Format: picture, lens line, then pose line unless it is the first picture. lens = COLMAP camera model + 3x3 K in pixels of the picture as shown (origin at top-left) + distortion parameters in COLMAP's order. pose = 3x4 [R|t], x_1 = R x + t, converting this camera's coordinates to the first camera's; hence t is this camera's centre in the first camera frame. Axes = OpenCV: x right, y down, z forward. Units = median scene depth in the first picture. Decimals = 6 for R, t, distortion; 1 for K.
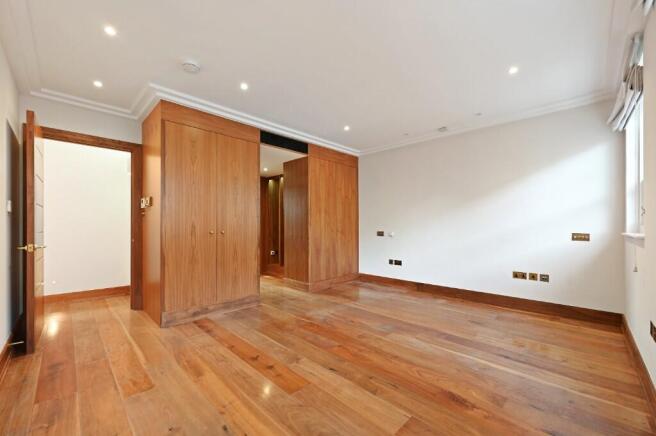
lens RADIAL K [[259.9, 0, 325.3], [0, 259.9, 224.5], [0, 0, 1]] dist [-0.002086, 0.000144]
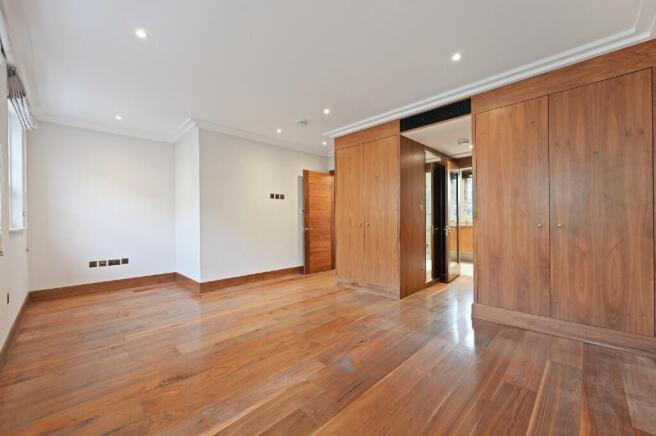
lens RADIAL K [[259.9, 0, 330.5], [0, 259.9, 218.7], [0, 0, 1]] dist [-0.002086, 0.000144]
pose [[0.021299, -0.000746, -0.999773, 0.848773], [0.011984, 0.999928, -0.000491, 0.002834], [0.999701, -0.011971, 0.021307, 0.857788]]
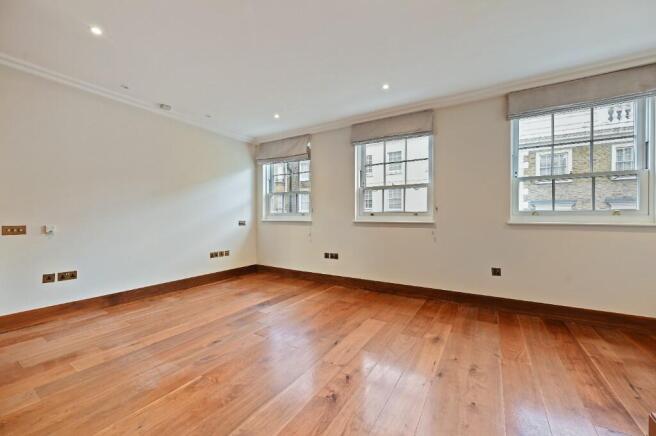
lens RADIAL K [[259.9, 0, 327.6], [0, 259.9, 215.9], [0, 0, 1]] dist [-0.002086, 0.000144]
pose [[-0.227117, 0.006315, 0.973847, -0.674470], [-0.005584, 0.999954, -0.007786, 0.012496], [-0.973852, -0.007206, -0.227071, 0.822646]]
